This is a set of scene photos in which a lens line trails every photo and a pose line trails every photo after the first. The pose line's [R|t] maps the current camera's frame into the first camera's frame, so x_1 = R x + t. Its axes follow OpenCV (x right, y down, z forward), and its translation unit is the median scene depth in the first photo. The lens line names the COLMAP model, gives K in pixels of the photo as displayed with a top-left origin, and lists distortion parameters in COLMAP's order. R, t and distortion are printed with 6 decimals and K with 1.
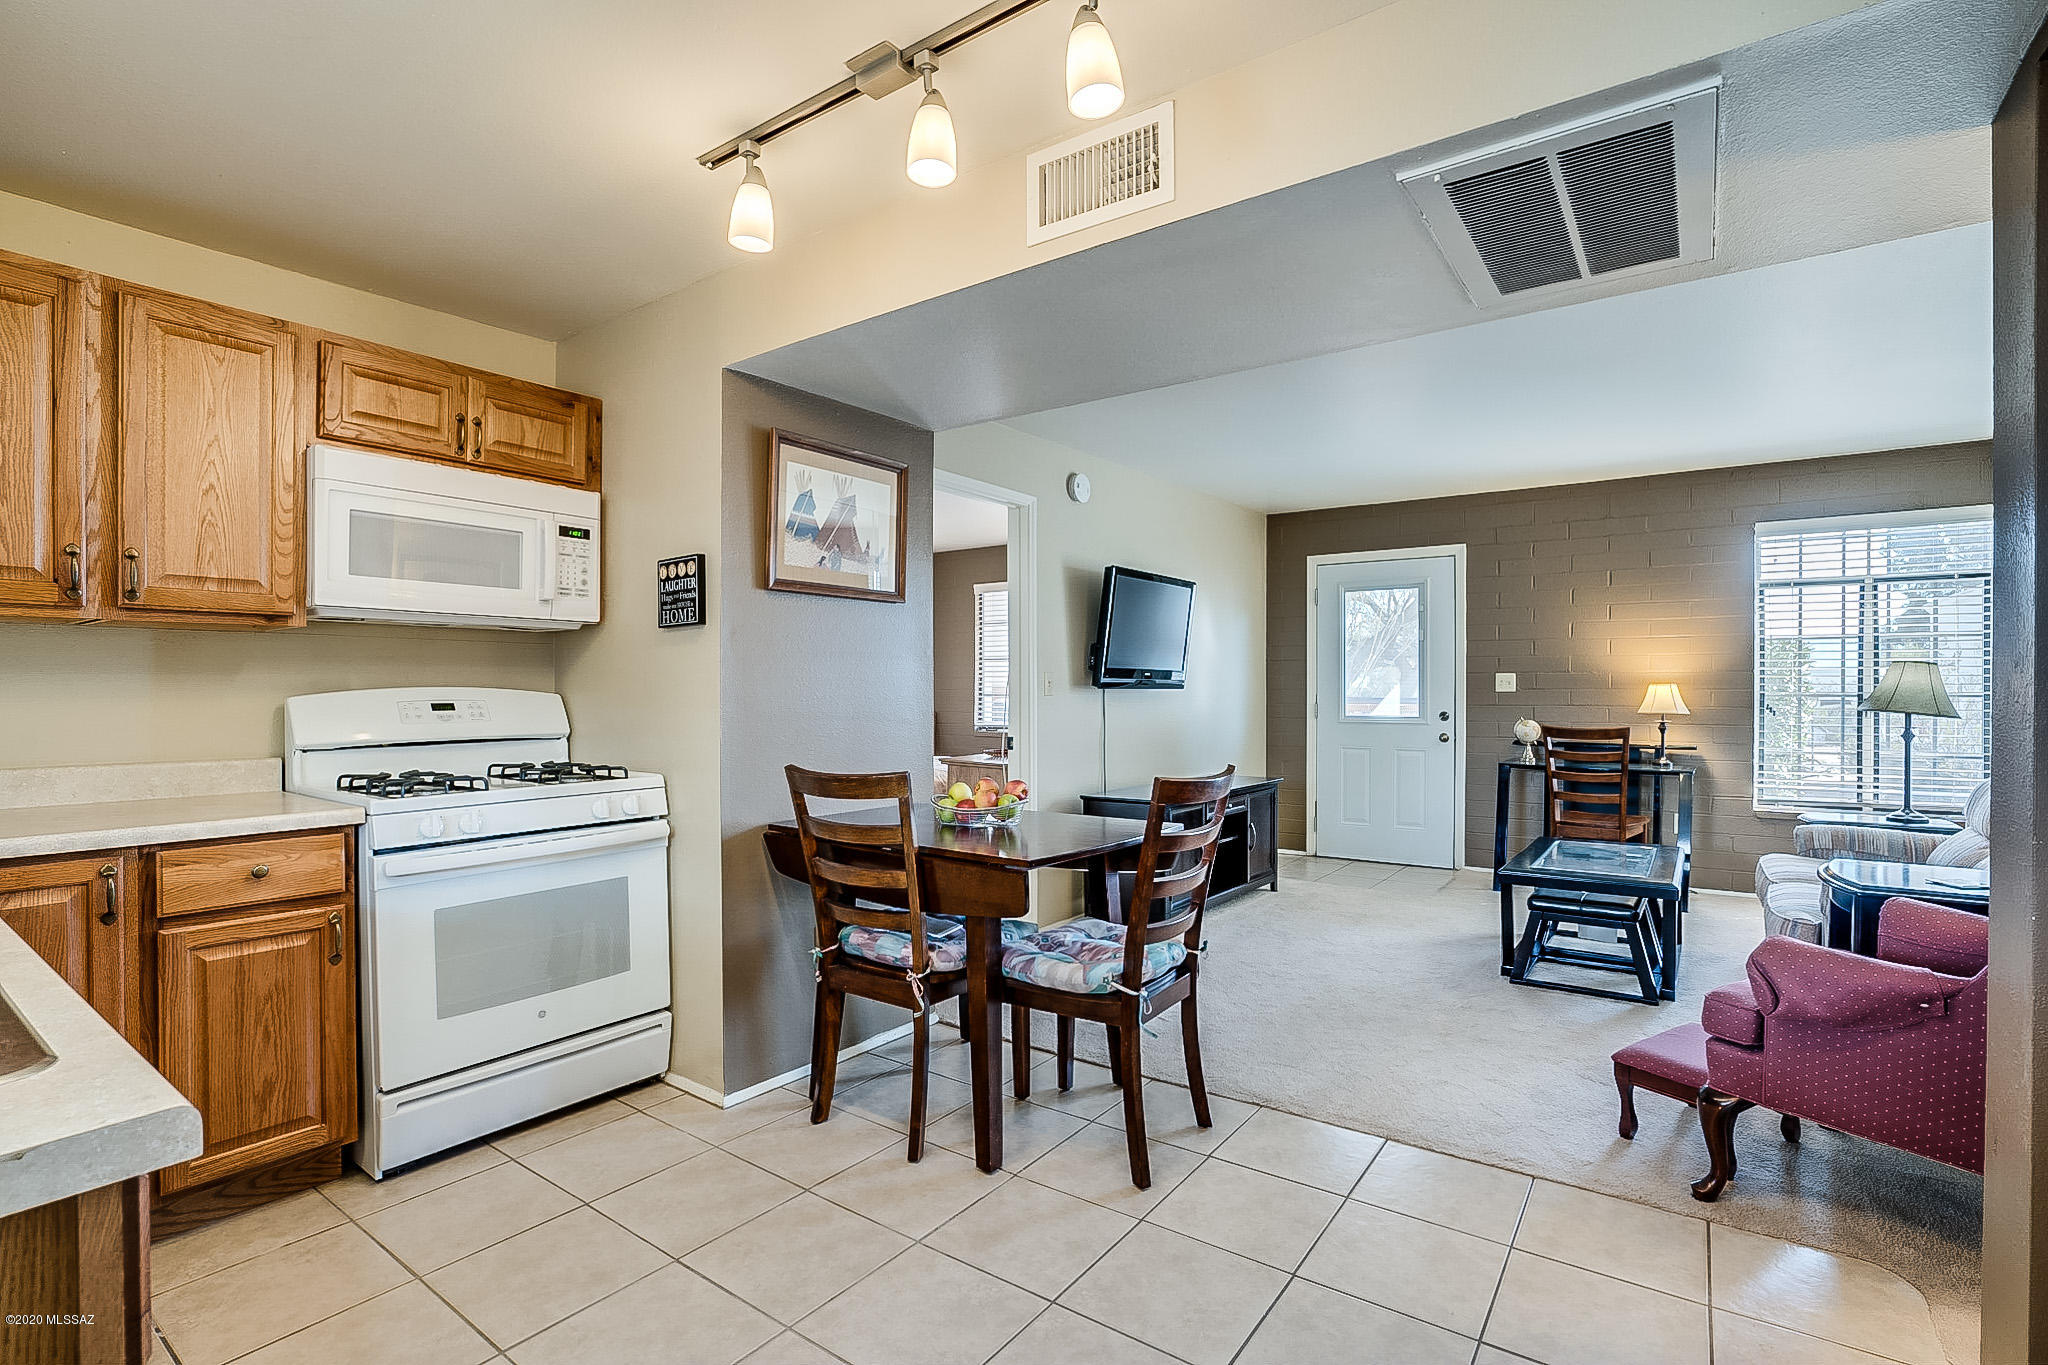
lens RADIAL K [[961.2, 0, 1040.0], [0, 961.2, 697.2], [0, 0, 1]] dist [-0.050326, 0.016510]
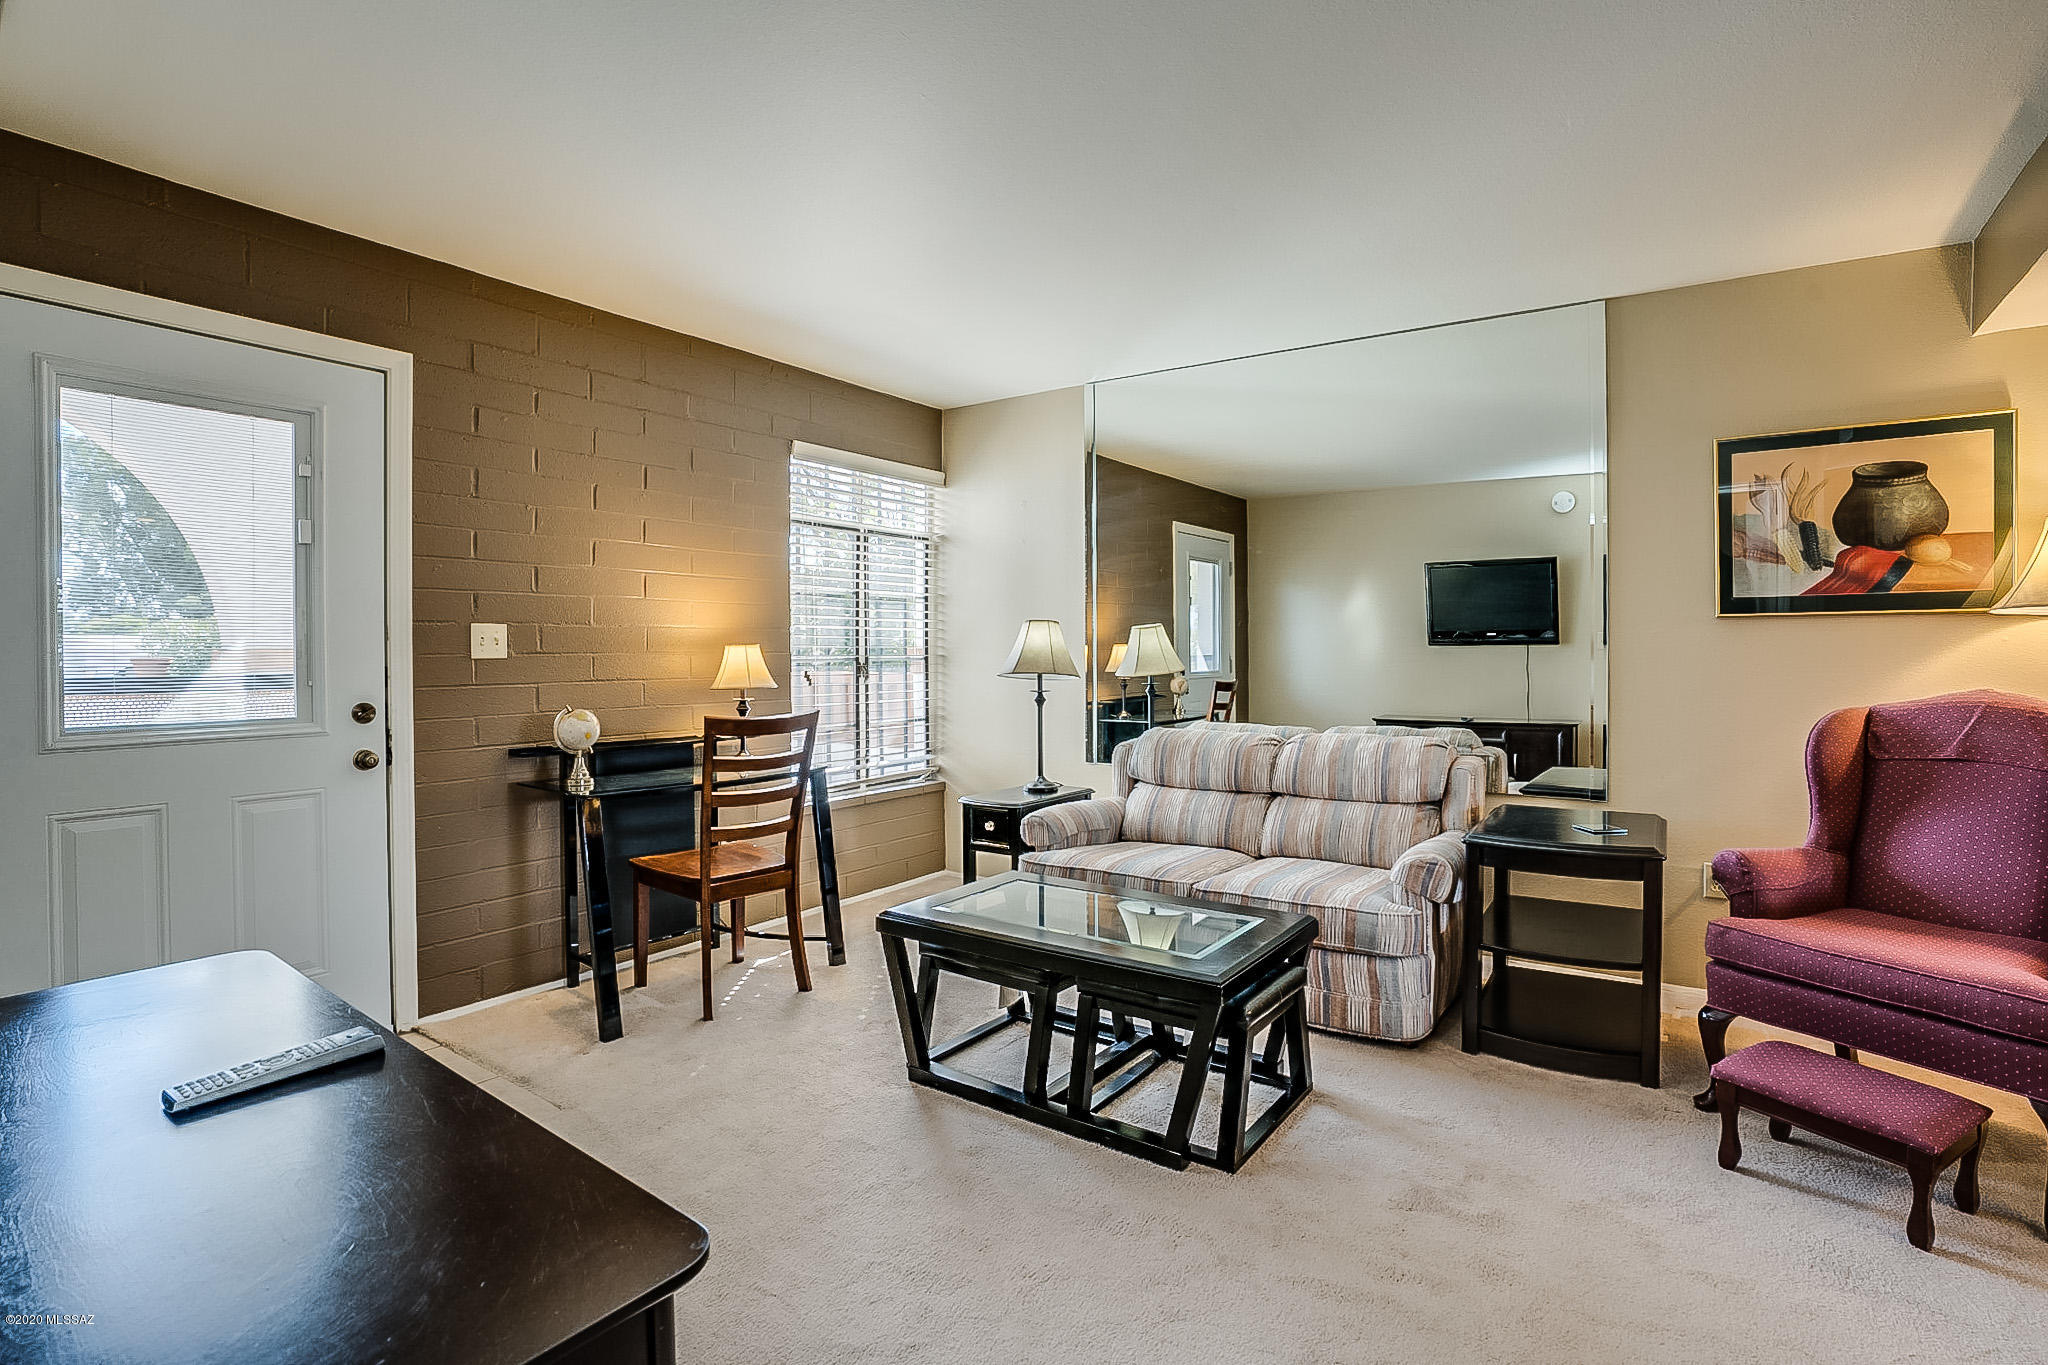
lens RADIAL K [[986.8, 0, 1036.2], [0, 986.8, 649.6], [0, 0, 1]] dist [-0.046424, 0.014857]
pose [[-0.009831, 0.001754, 0.999950, -0.067510], [0.013553, 0.999907, -0.001621, -0.007641], [-0.999860, 0.013537, -0.009854, 0.919389]]
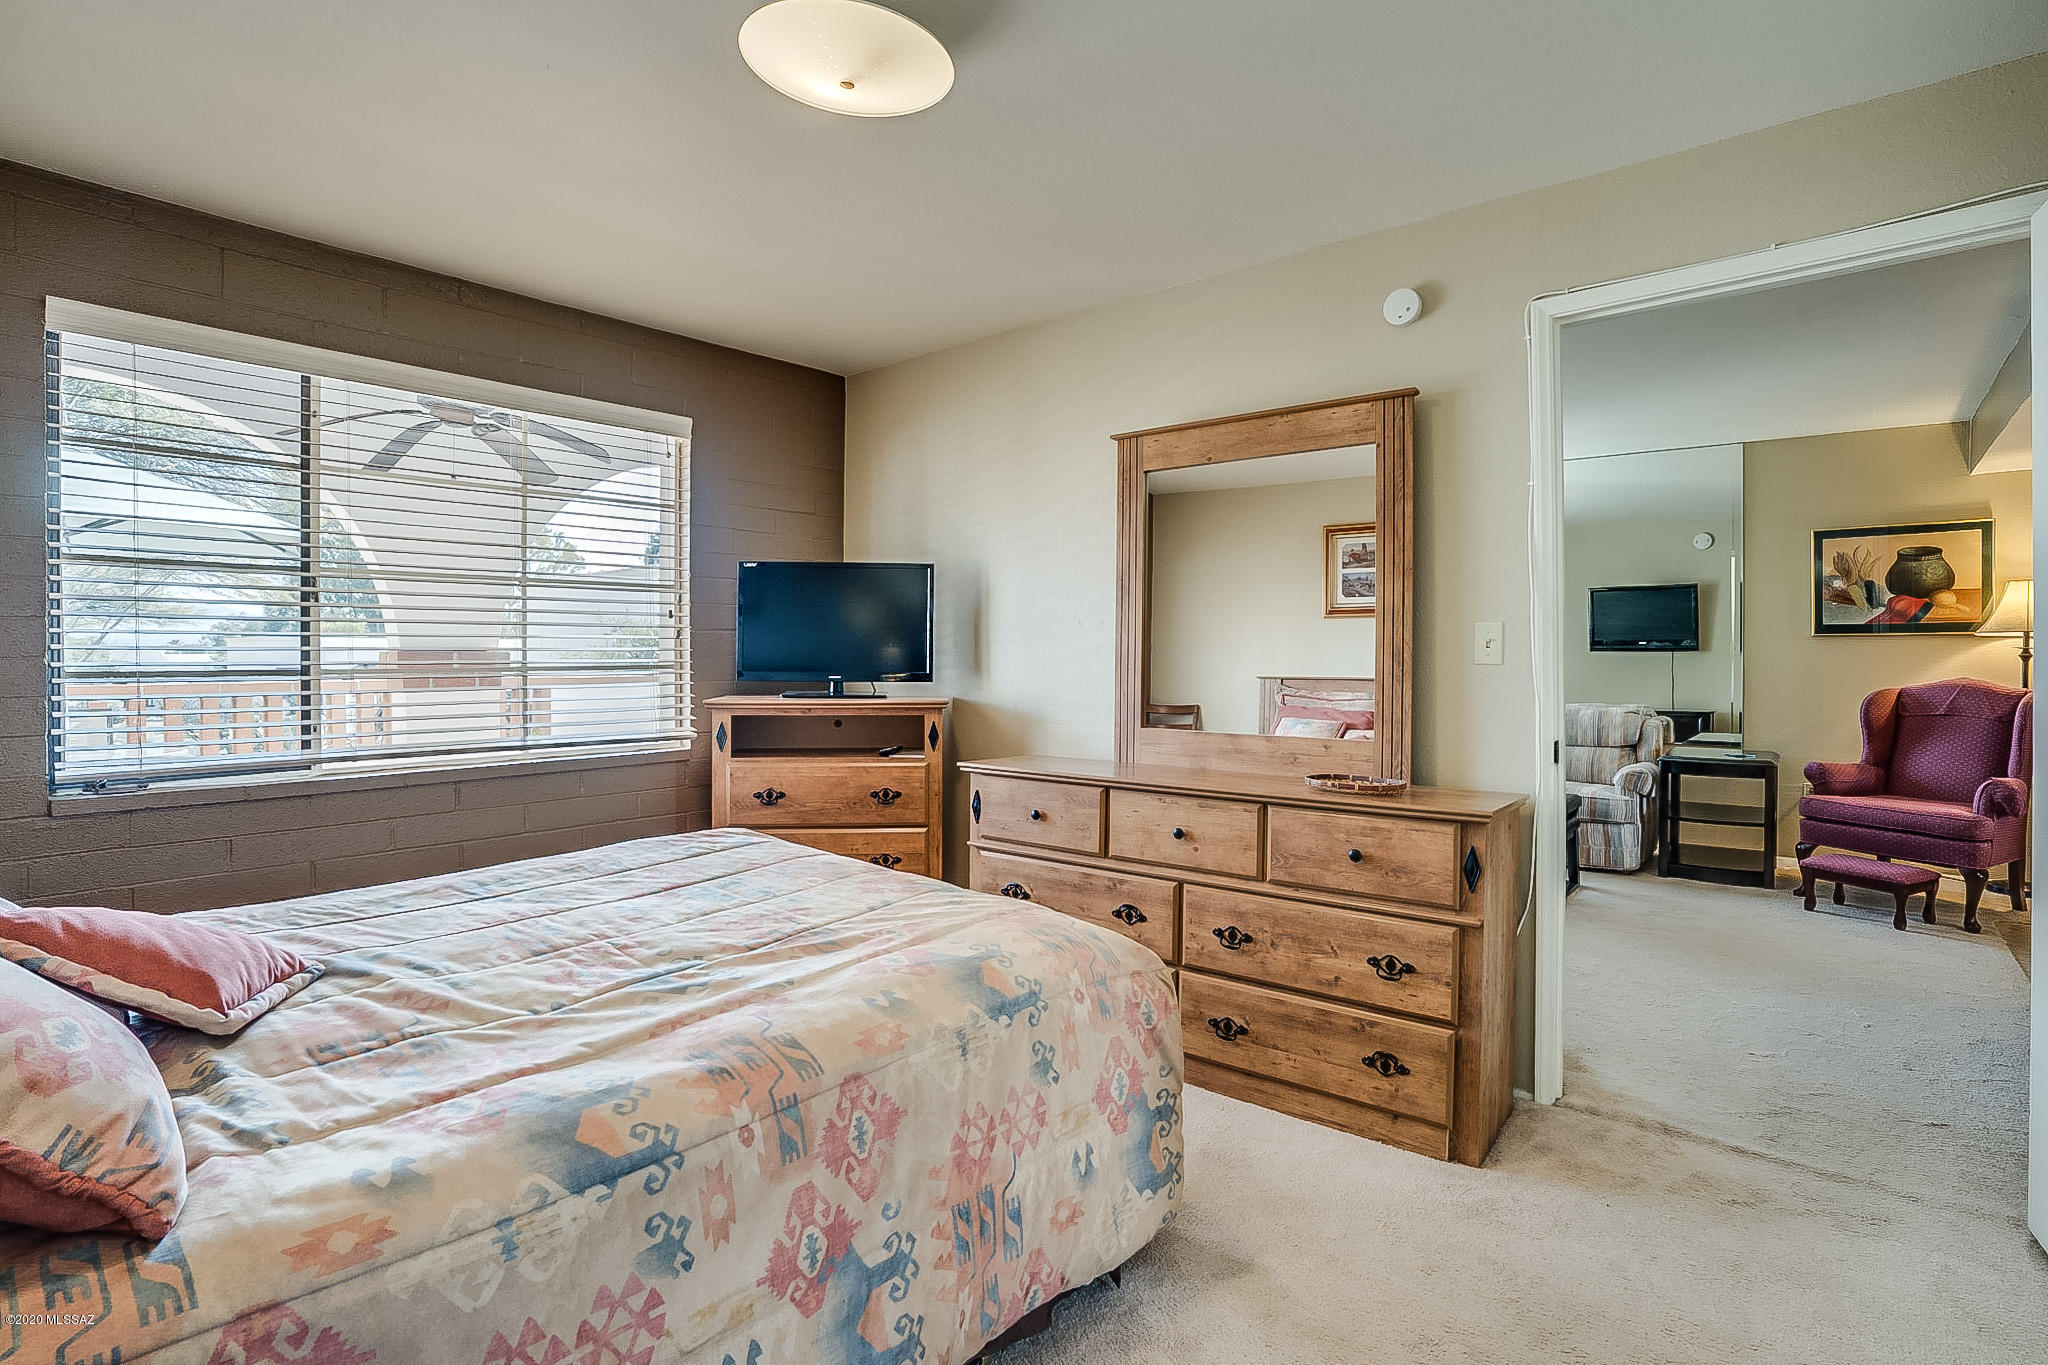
lens RADIAL K [[961.2, 0, 1033.6], [0, 961.2, 662.9], [0, 0, 1]] dist [-0.050326, 0.016510]
pose [[0.096252, -0.007701, 0.995327, -0.596270], [0.009347, 0.999933, 0.006833, -0.009497], [-0.995313, 0.008646, 0.096317, 1.253771]]
